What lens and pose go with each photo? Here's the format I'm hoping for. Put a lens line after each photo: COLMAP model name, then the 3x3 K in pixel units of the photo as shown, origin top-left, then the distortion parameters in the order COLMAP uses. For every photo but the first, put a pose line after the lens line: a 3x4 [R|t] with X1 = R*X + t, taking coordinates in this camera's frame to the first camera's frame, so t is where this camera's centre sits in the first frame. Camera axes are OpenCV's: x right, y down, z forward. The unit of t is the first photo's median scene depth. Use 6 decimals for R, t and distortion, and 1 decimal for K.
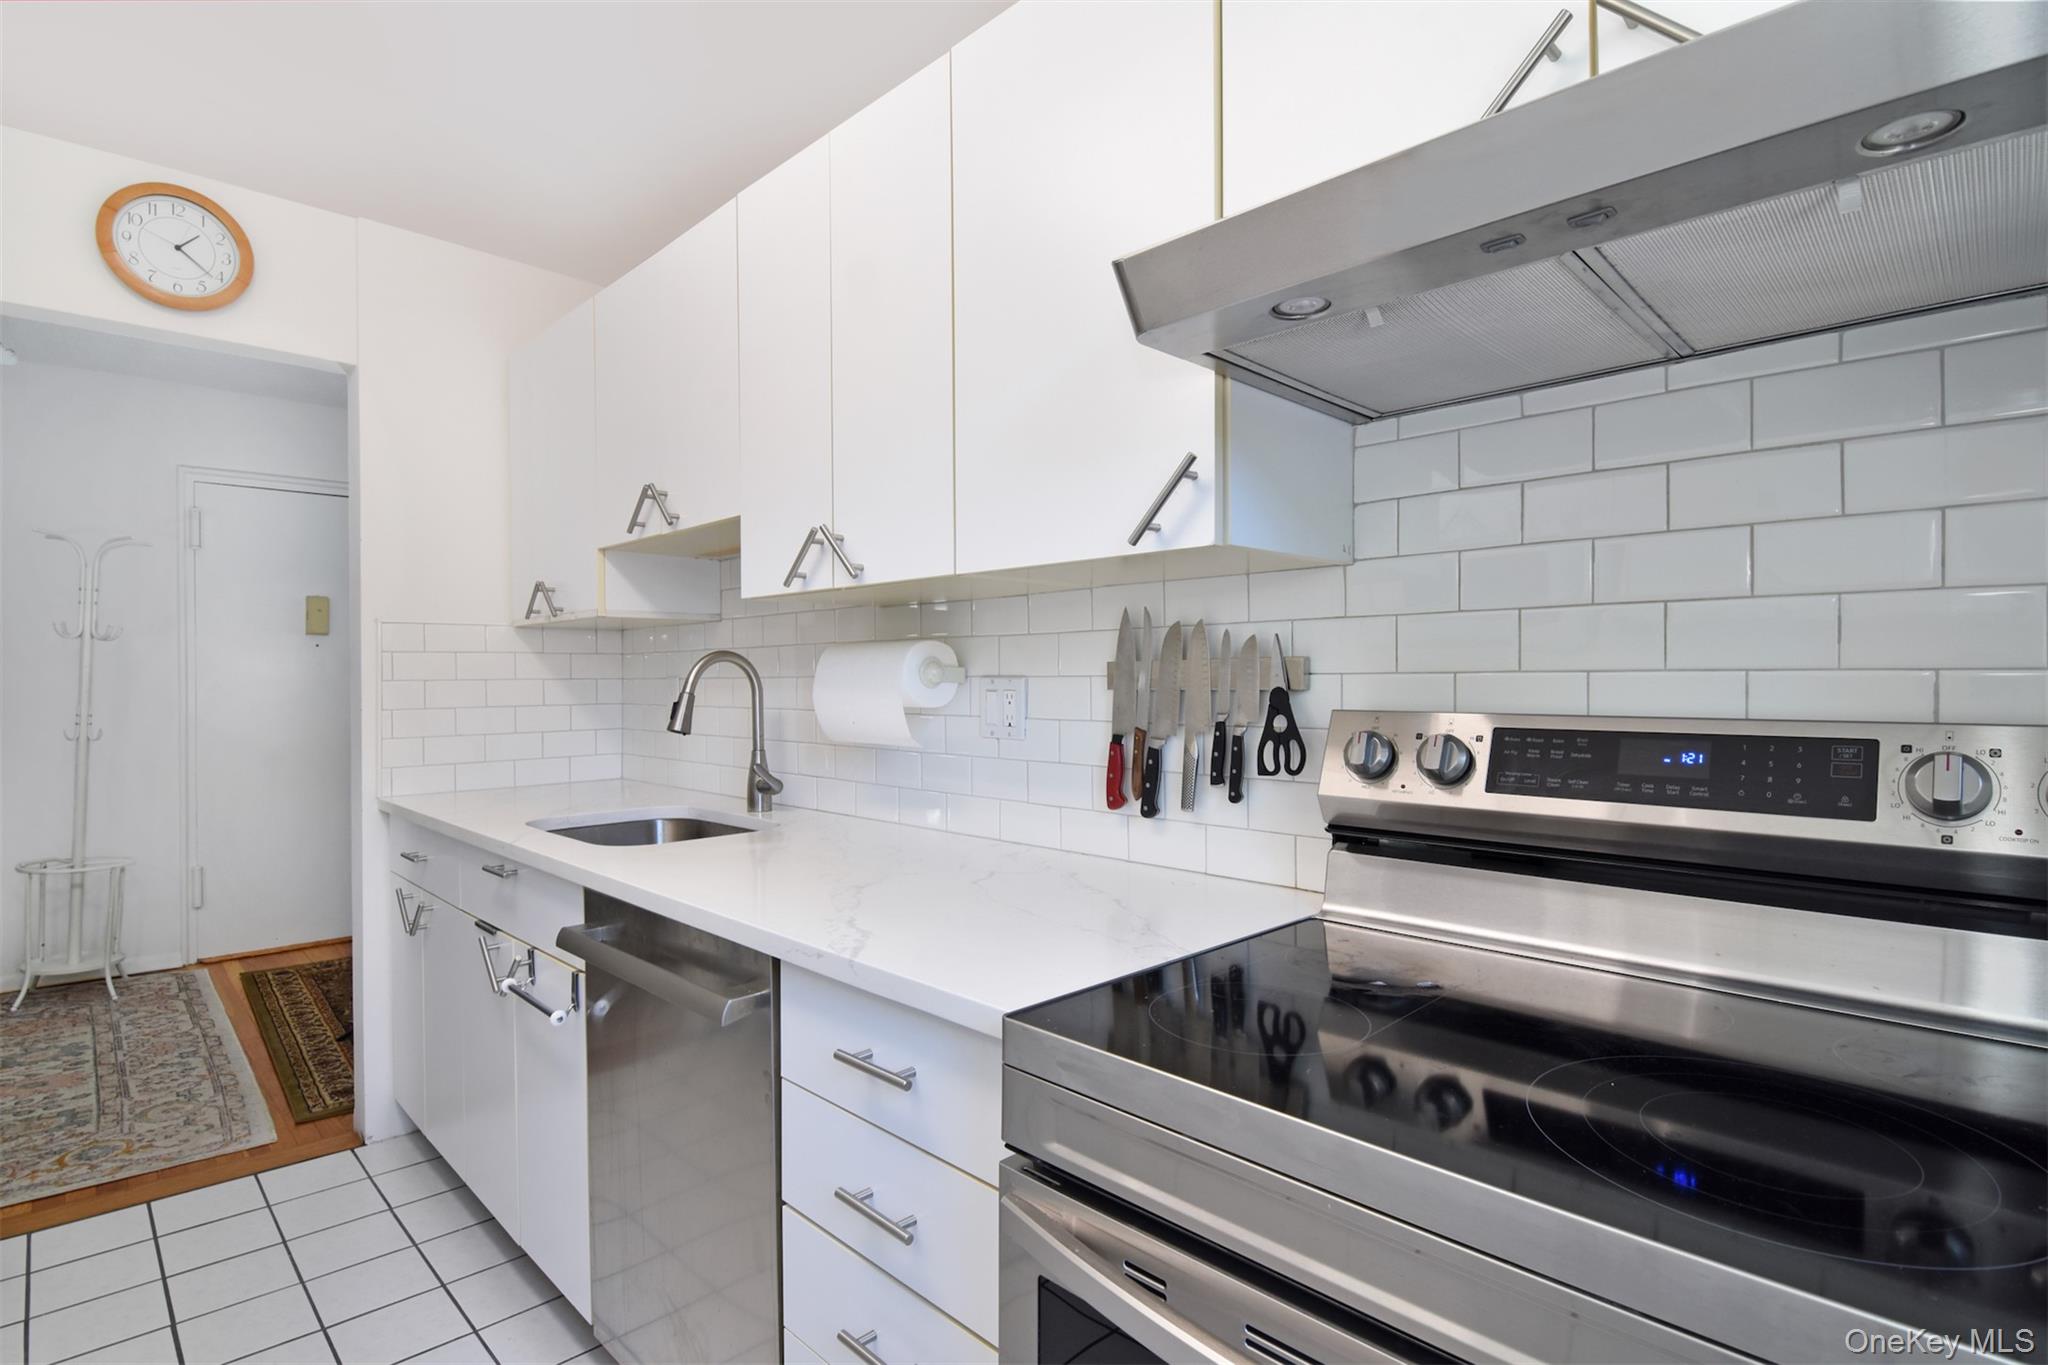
lens RADIAL K [[1019.6, 0, 1037.5], [0, 1019.6, 667.2], [0, 0, 1]] dist [-0.014981, -0.000866]
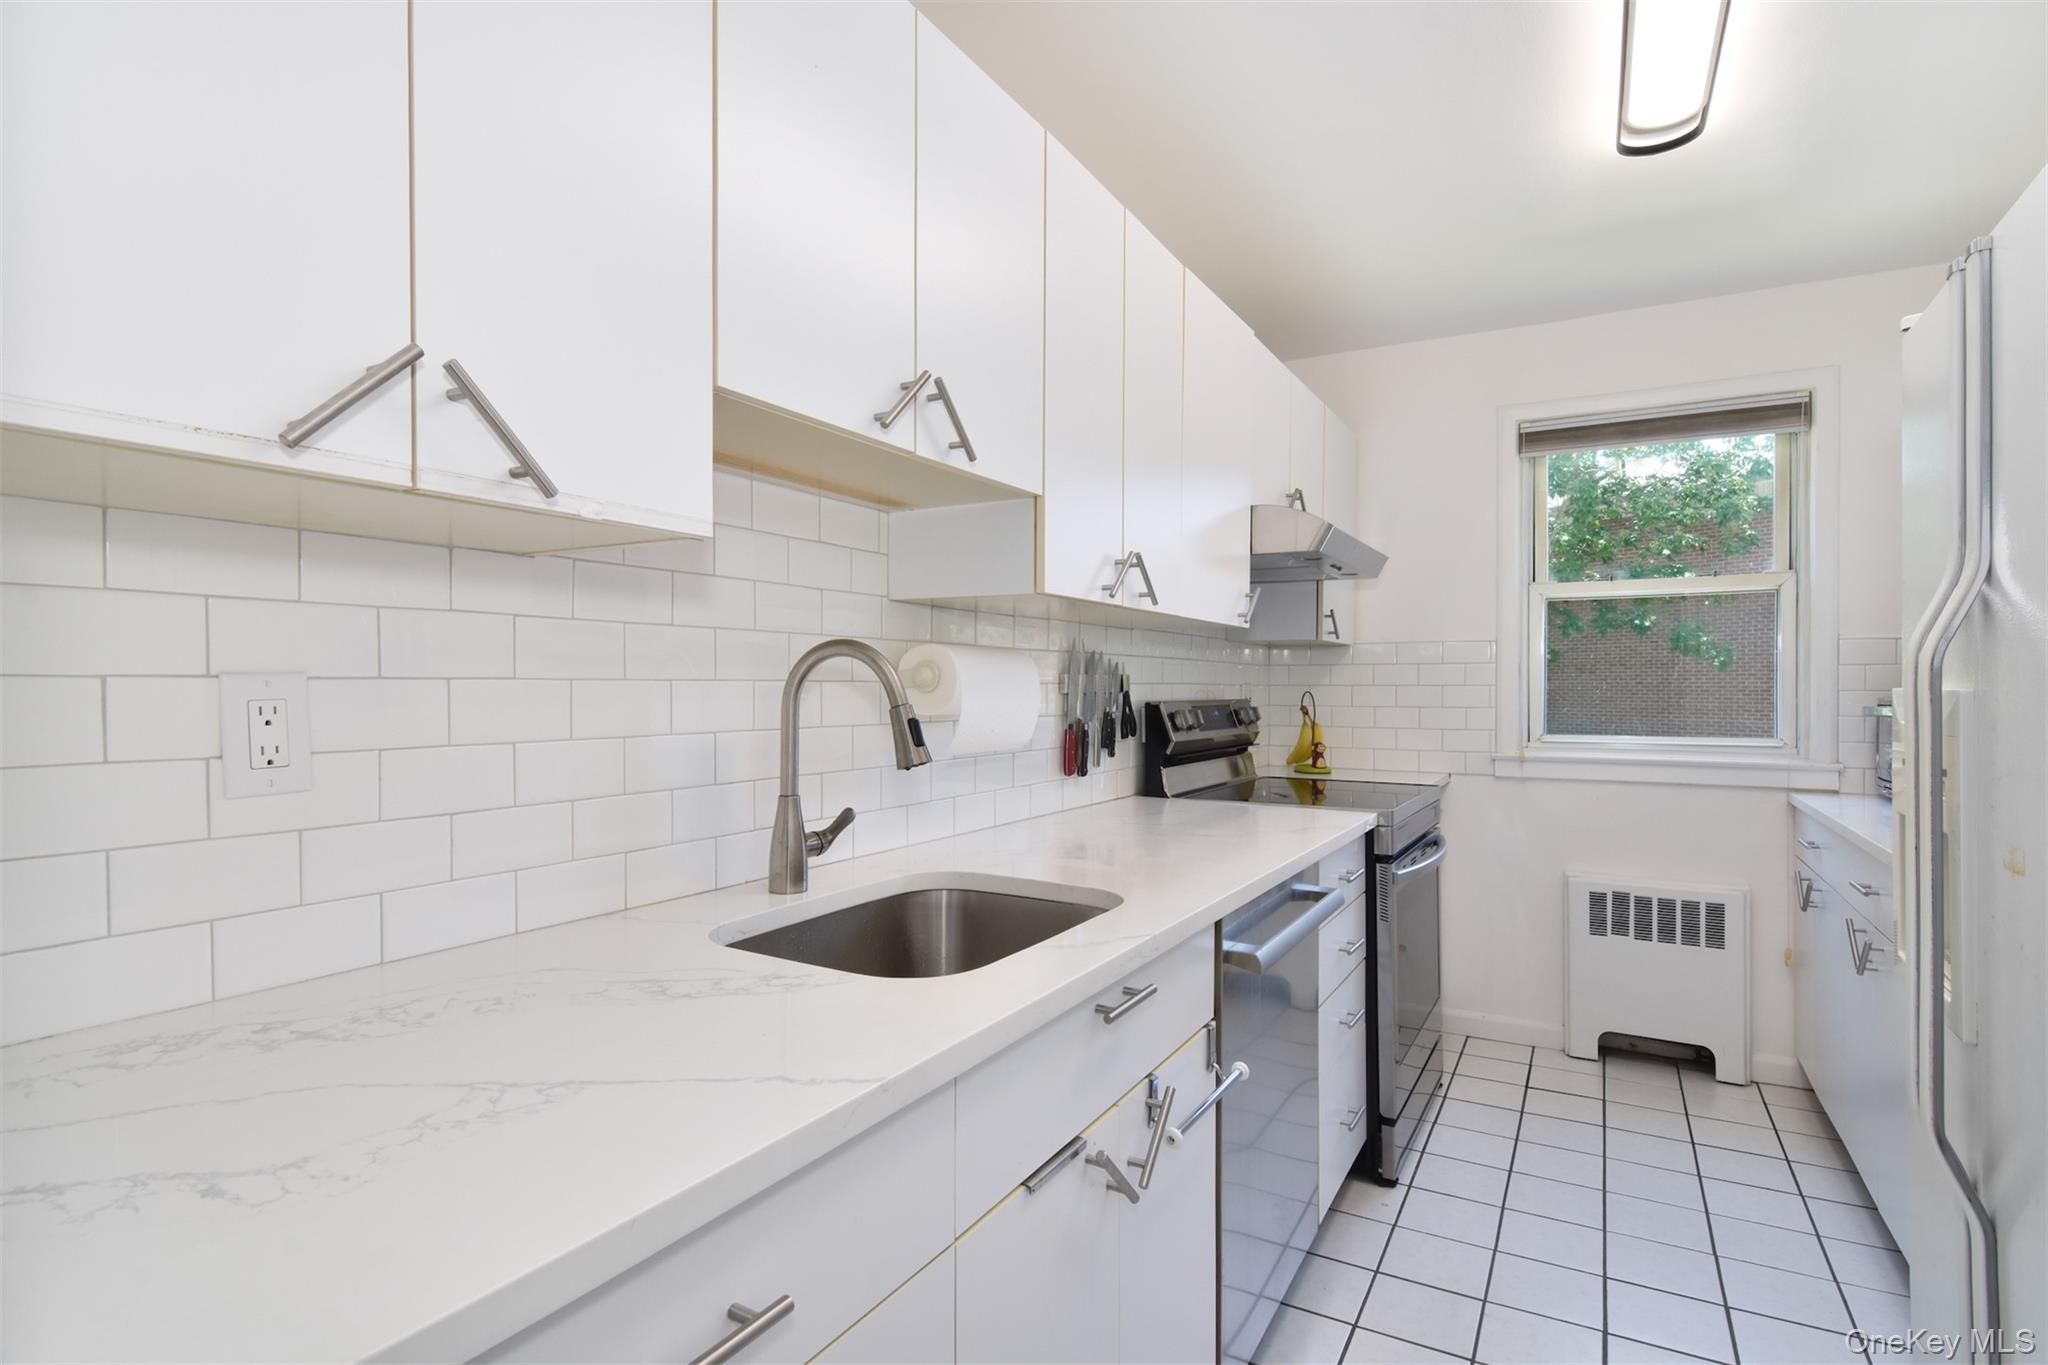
lens RADIAL K [[1007.5, 0, 1024.0], [0, 1007.5, 682.5], [0, 0, 1]] dist [-0.002315, 0.000178]
pose [[-0.249346, 0.005182, 0.968401, -1.411091], [-0.012177, 0.999890, -0.008486, 0.021741], [-0.968338, -0.013908, -0.249255, 1.549277]]
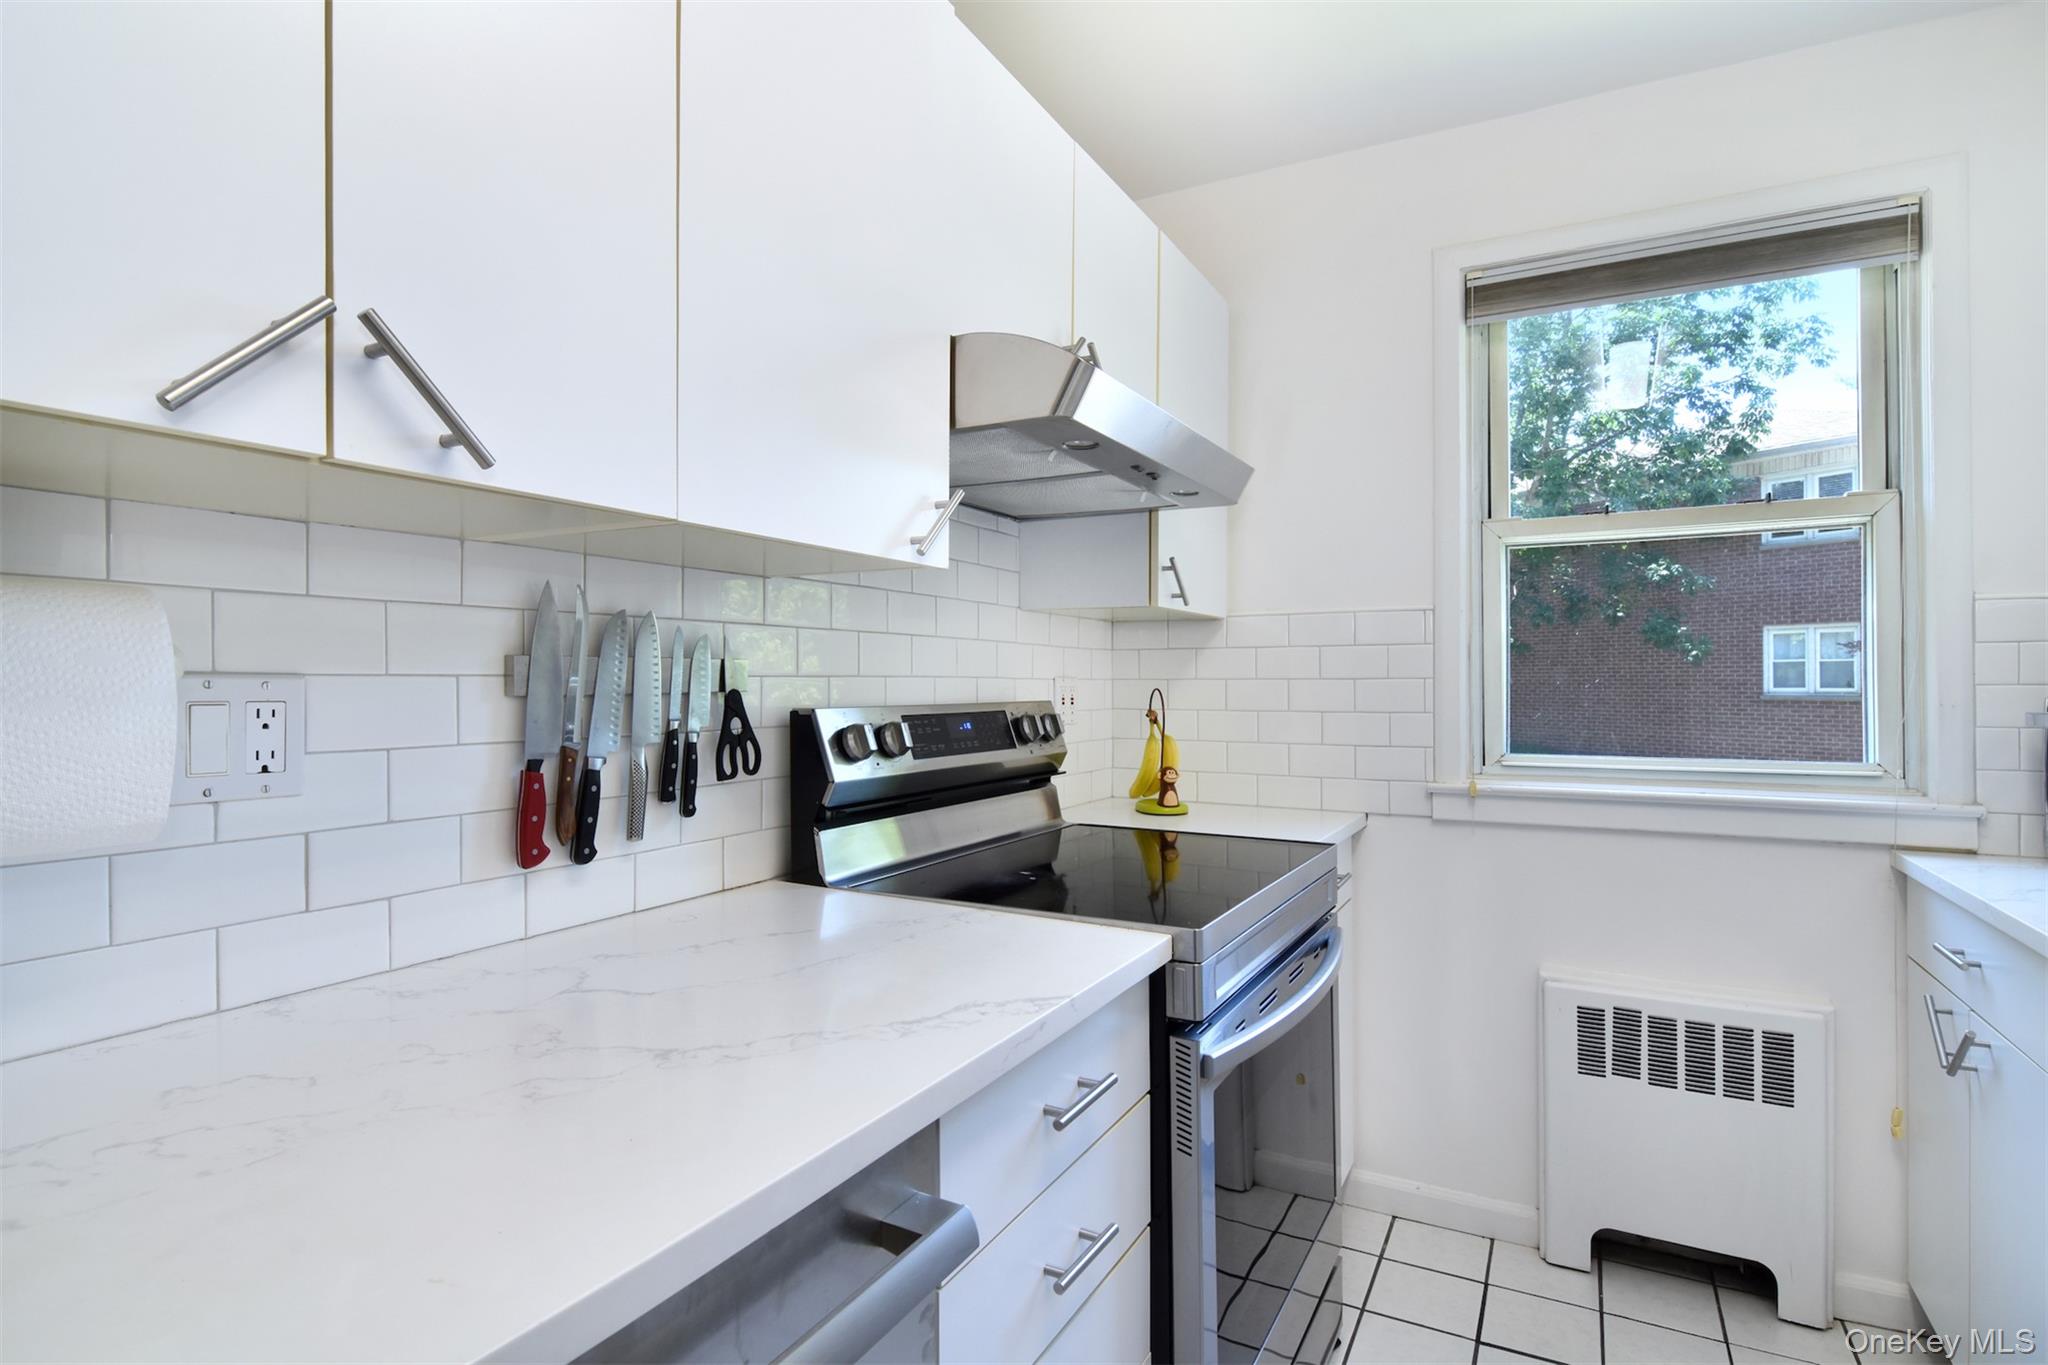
lens RADIAL K [[1019.6, 0, 1037.5], [0, 1019.6, 667.2], [0, 0, 1]] dist [-0.014981, -0.000866]
pose [[-0.285398, 0.015862, 0.958278, -0.750326], [-0.009571, 0.999766, -0.019399, 0.014016], [-0.958361, -0.014708, -0.285179, 0.944381]]
